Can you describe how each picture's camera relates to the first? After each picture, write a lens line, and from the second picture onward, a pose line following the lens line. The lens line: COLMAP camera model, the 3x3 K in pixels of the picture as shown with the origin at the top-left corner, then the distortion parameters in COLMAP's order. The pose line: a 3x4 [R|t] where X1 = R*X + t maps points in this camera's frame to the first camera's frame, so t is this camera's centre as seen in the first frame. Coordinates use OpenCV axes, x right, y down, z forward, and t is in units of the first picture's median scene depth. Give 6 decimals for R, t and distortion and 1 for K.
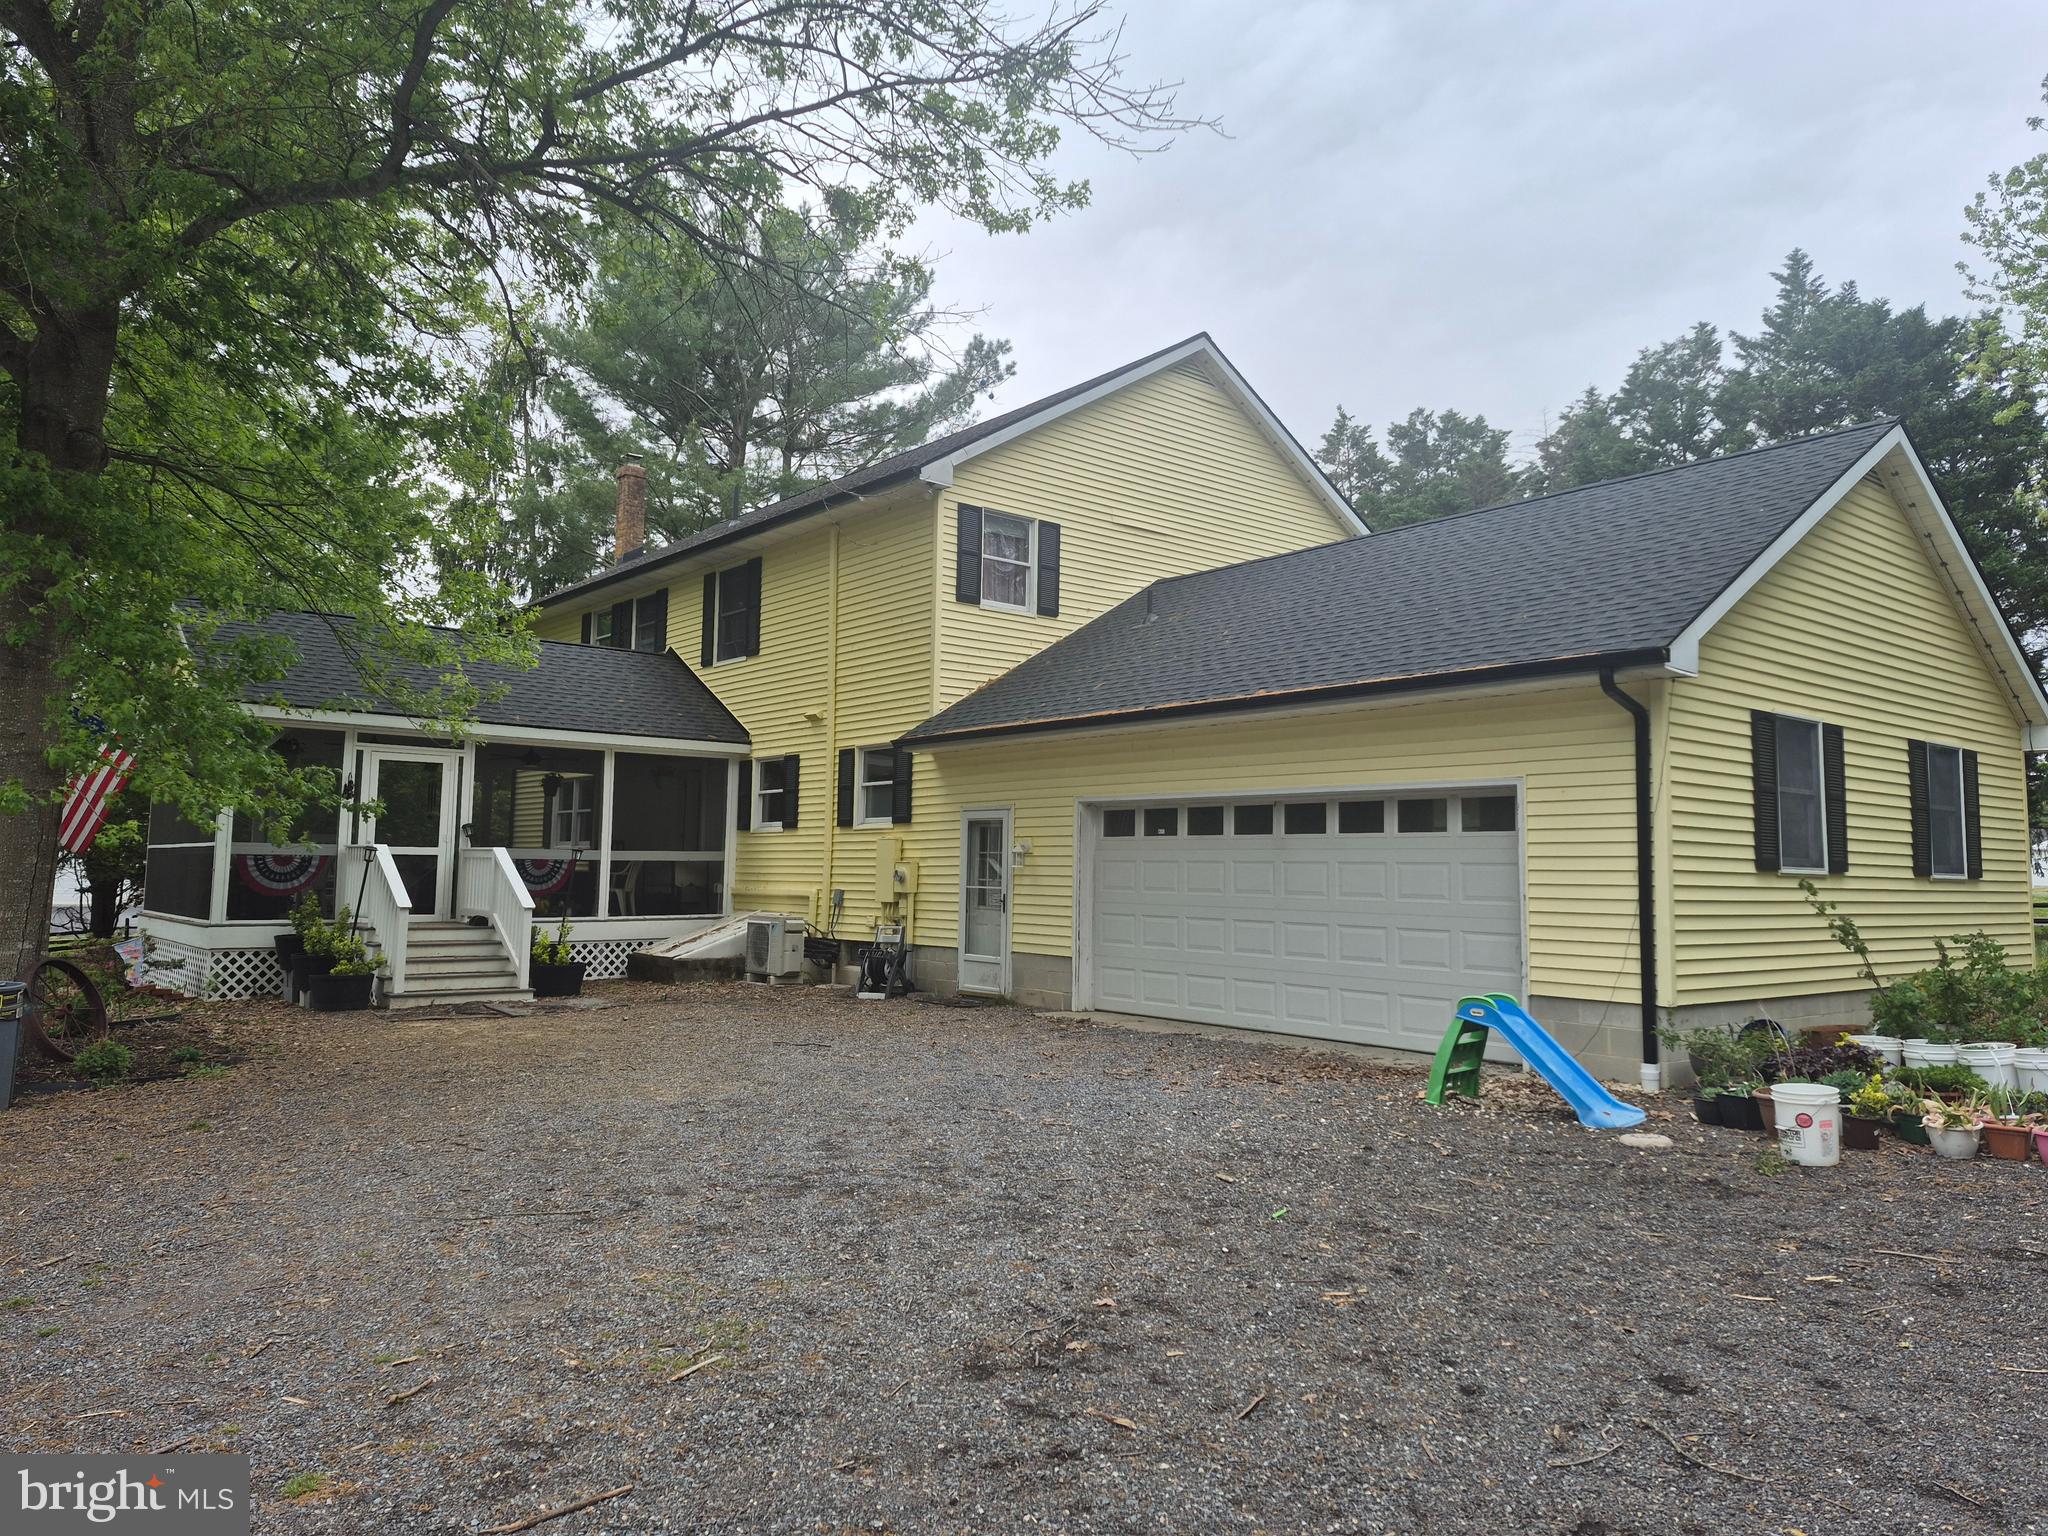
lens RADIAL K [[1426.4, 0, 1029.9], [0, 1426.4, 760.1], [0, 0, 1]] dist [0.044373, -0.015097]
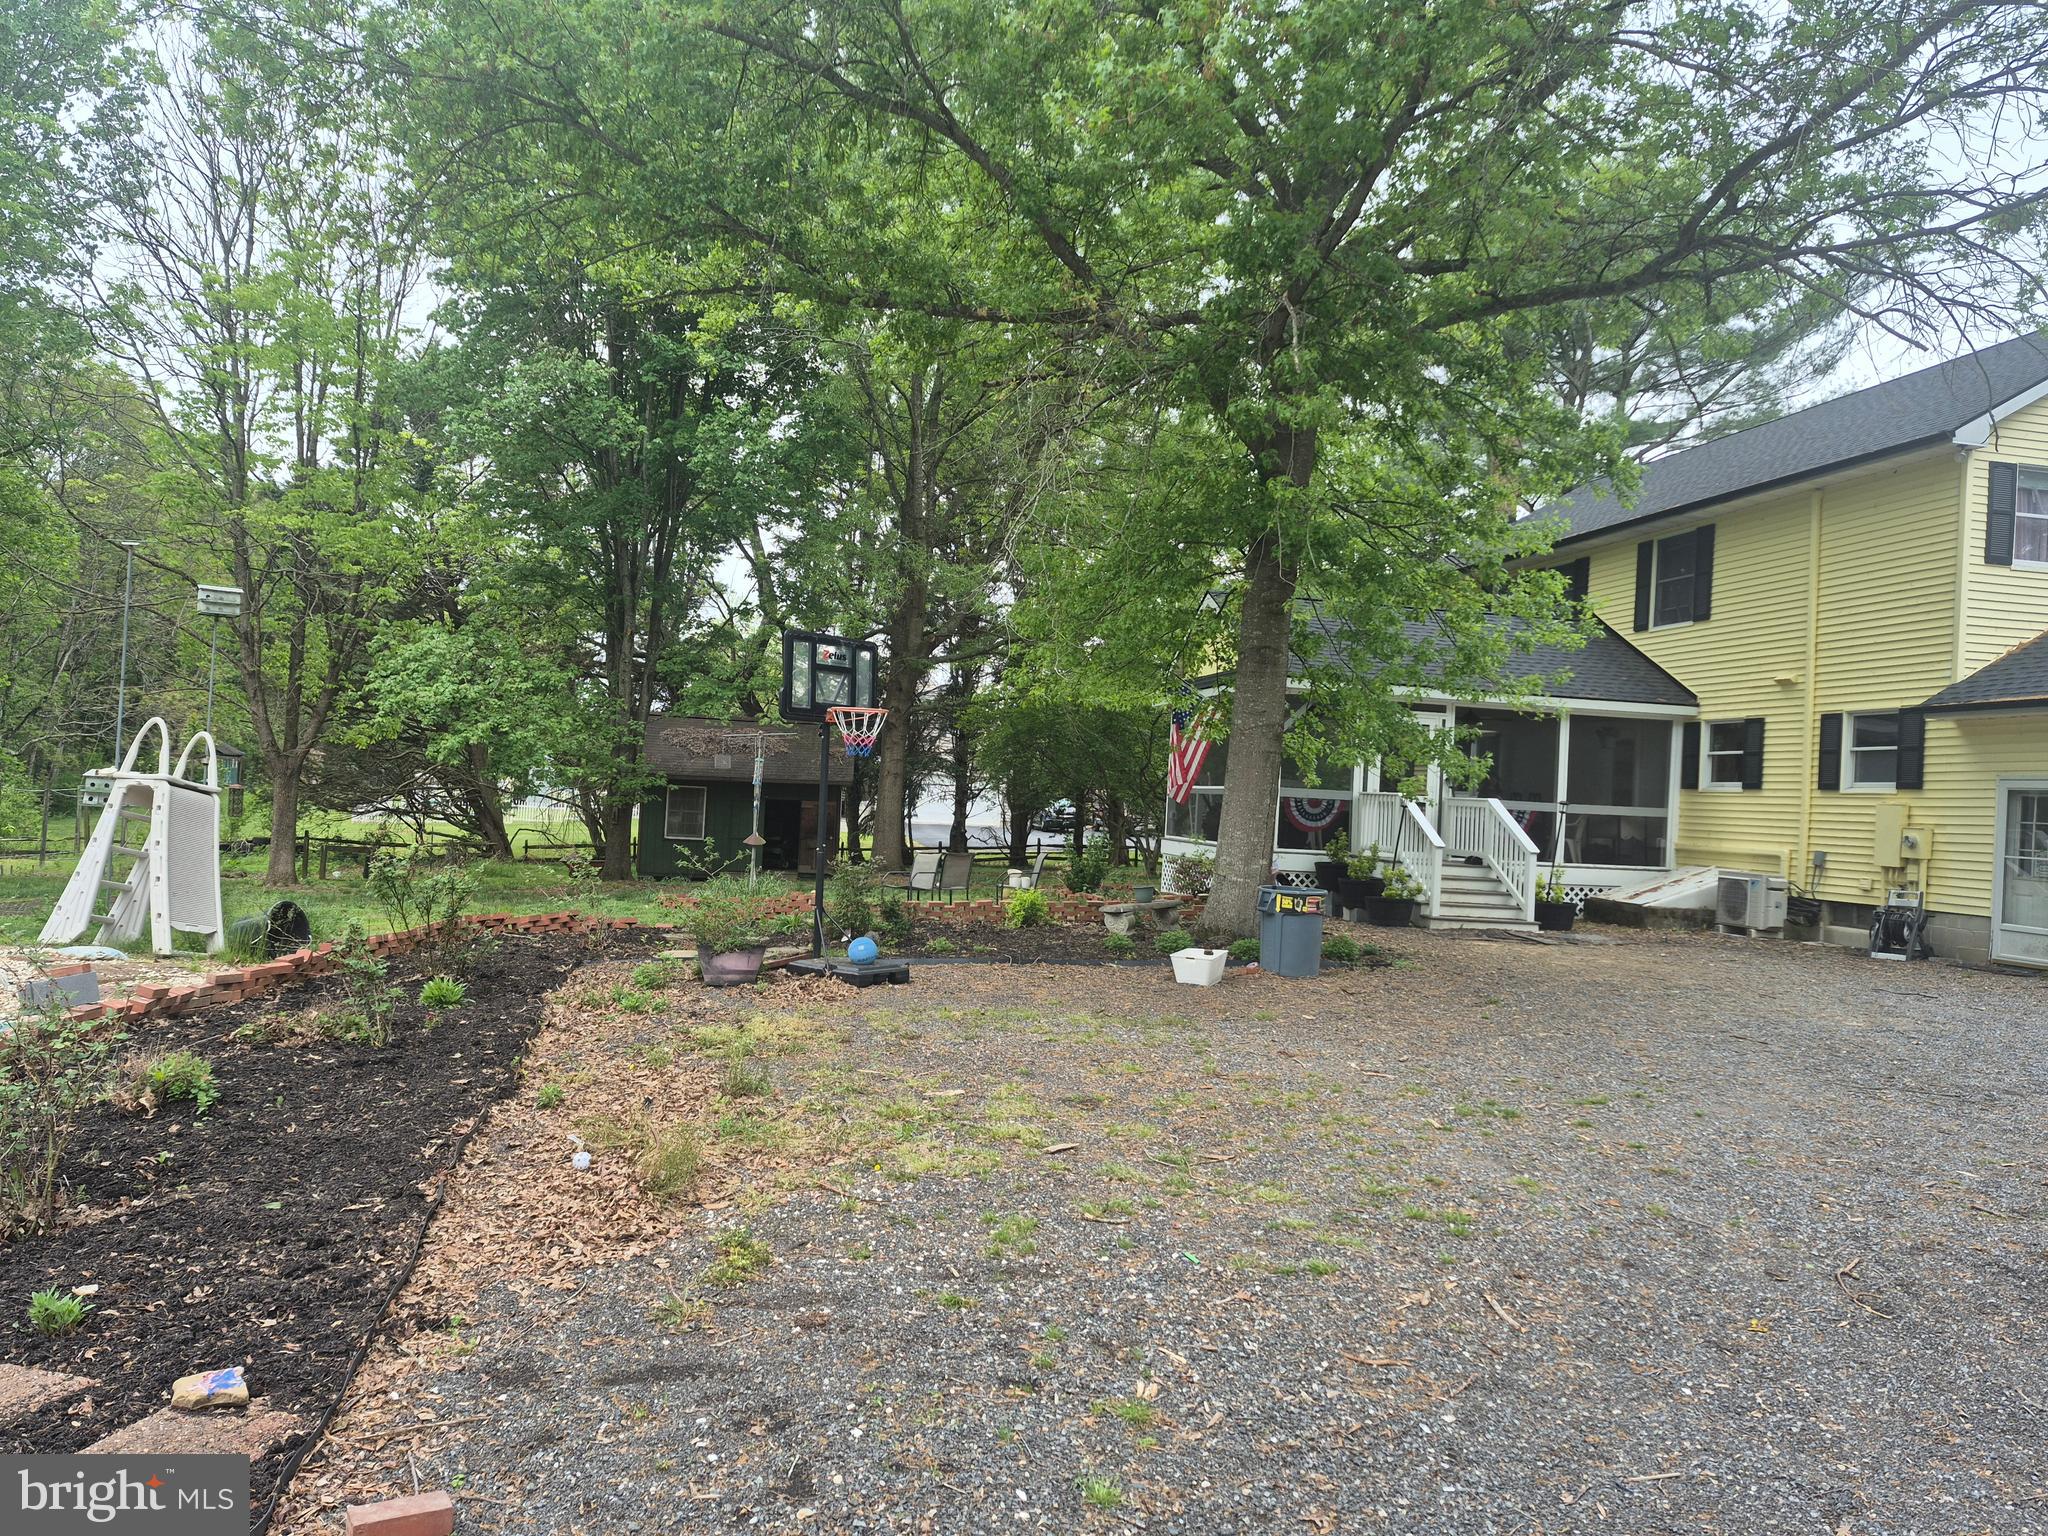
lens RADIAL K [[1426.4, 0, 1013.3], [0, 1426.4, 773.7], [0, 0, 1]] dist [0.044373, -0.015097]
pose [[0.874446, 0.026504, -0.484399, -0.143616], [-0.003649, 0.998838, 0.048065, -0.012774], [0.485110, -0.040263, 0.873526, -0.188385]]
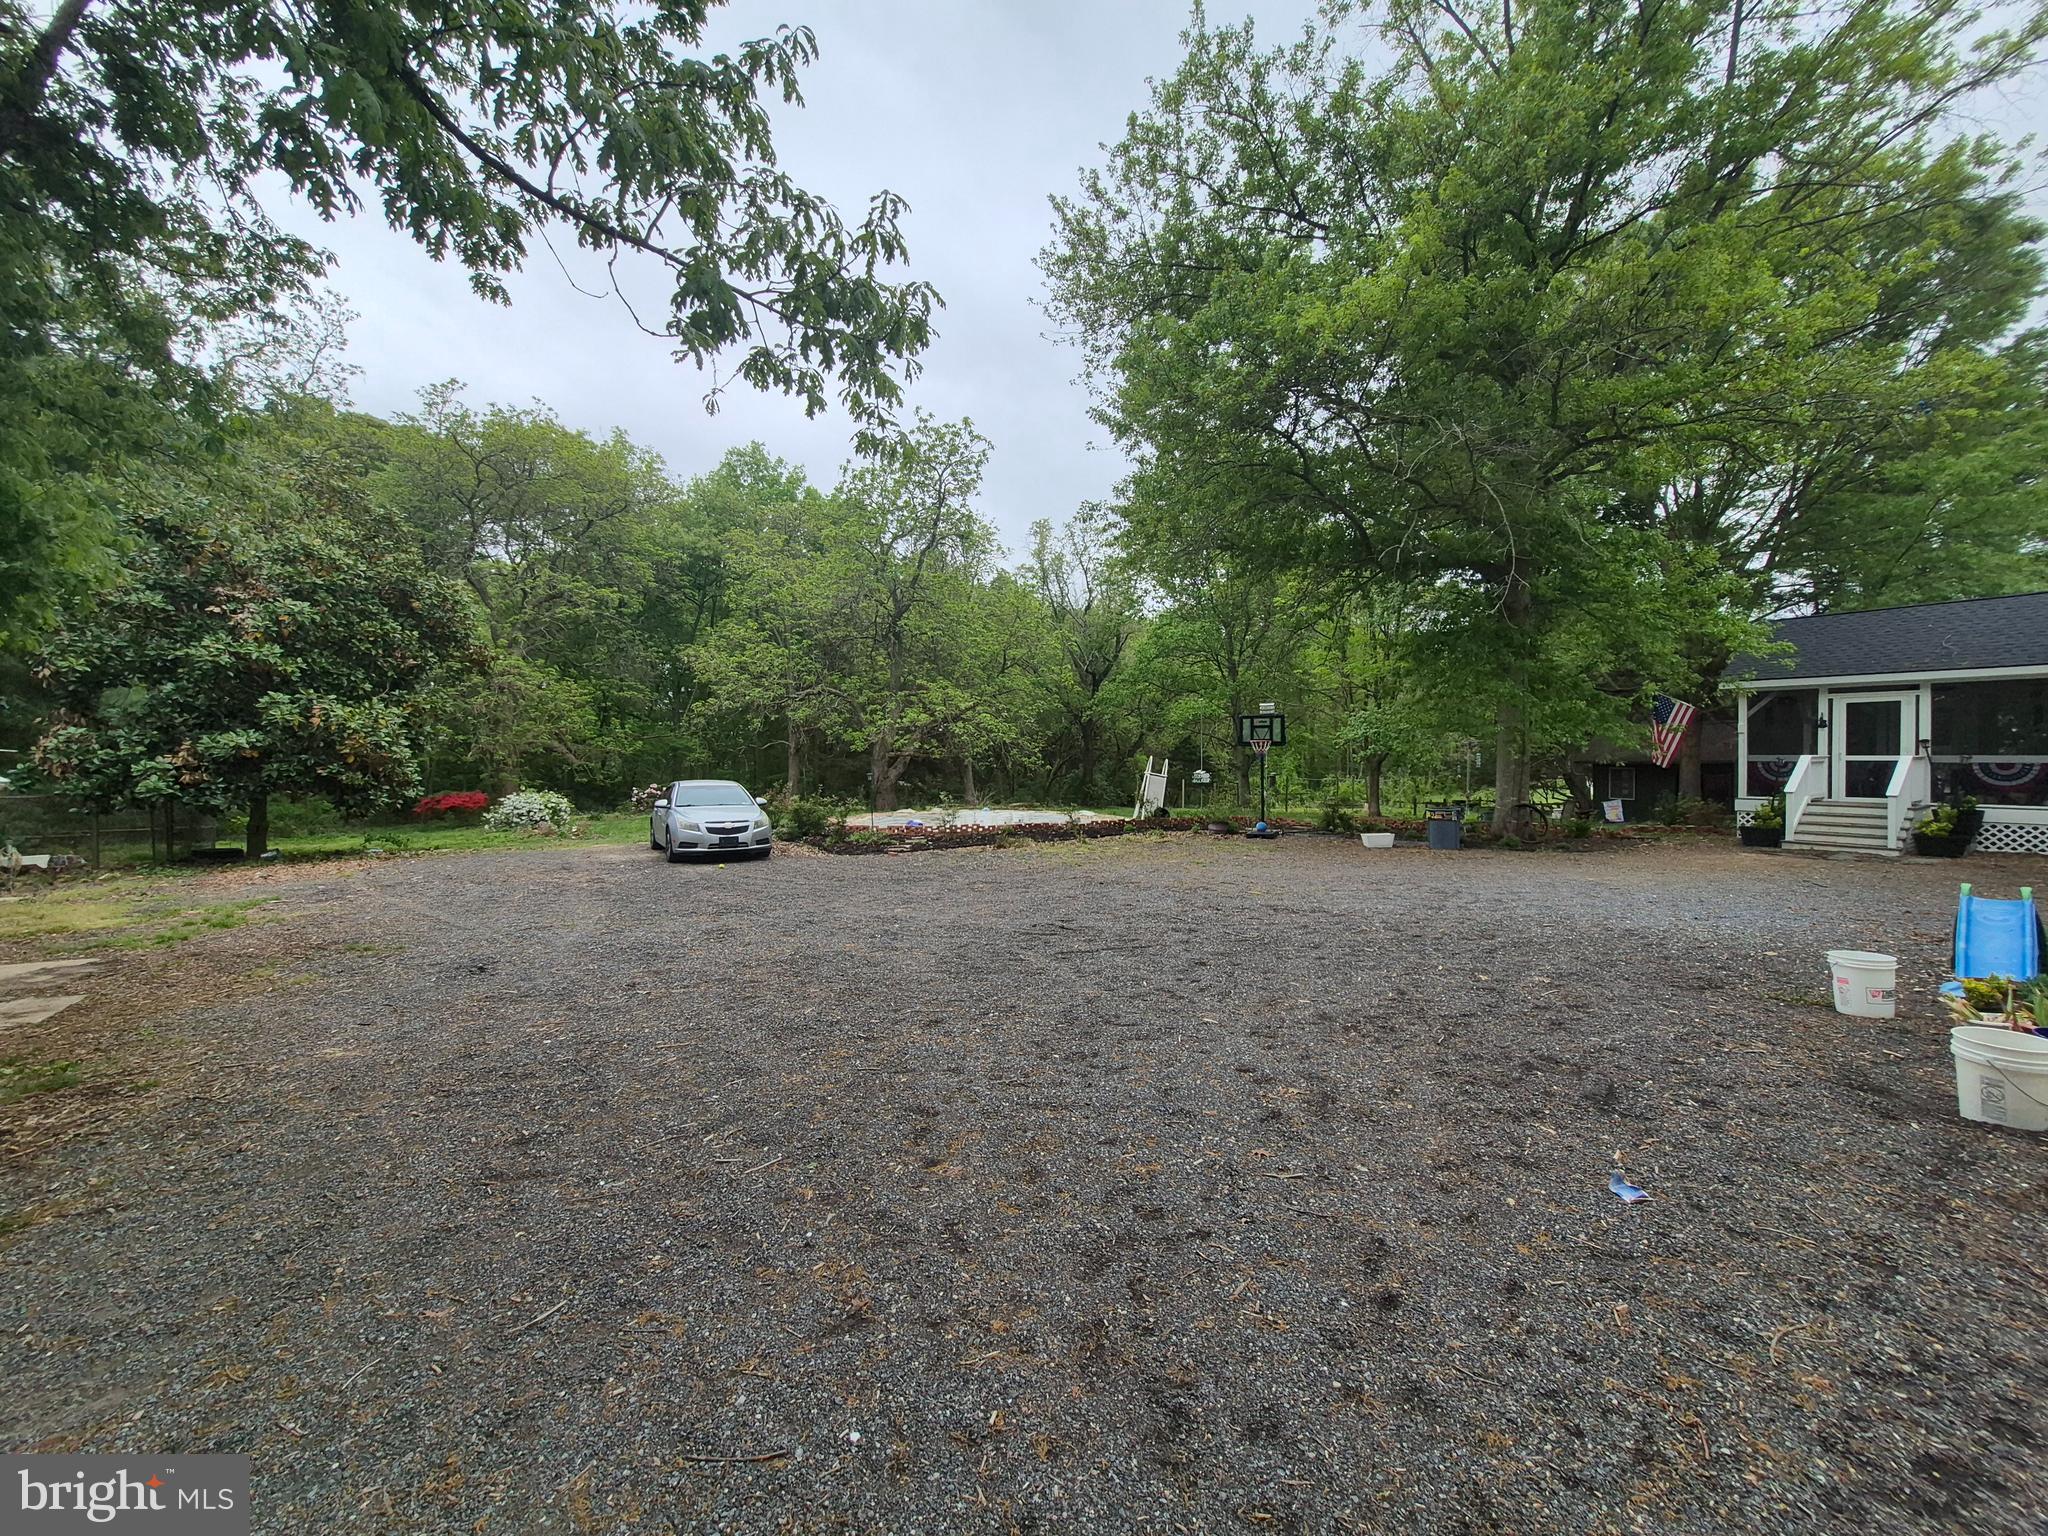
lens RADIAL K [[820.0, 0, 1021.6], [0, 820.0, 762.5], [0, 0, 1]] dist [0.000020, 0.000011]
pose [[-0.297004, -0.007723, -0.954845, 0.666750], [0.061381, 0.997745, -0.027163, 0.032573], [0.952901, -0.066677, -0.295860, 0.352413]]
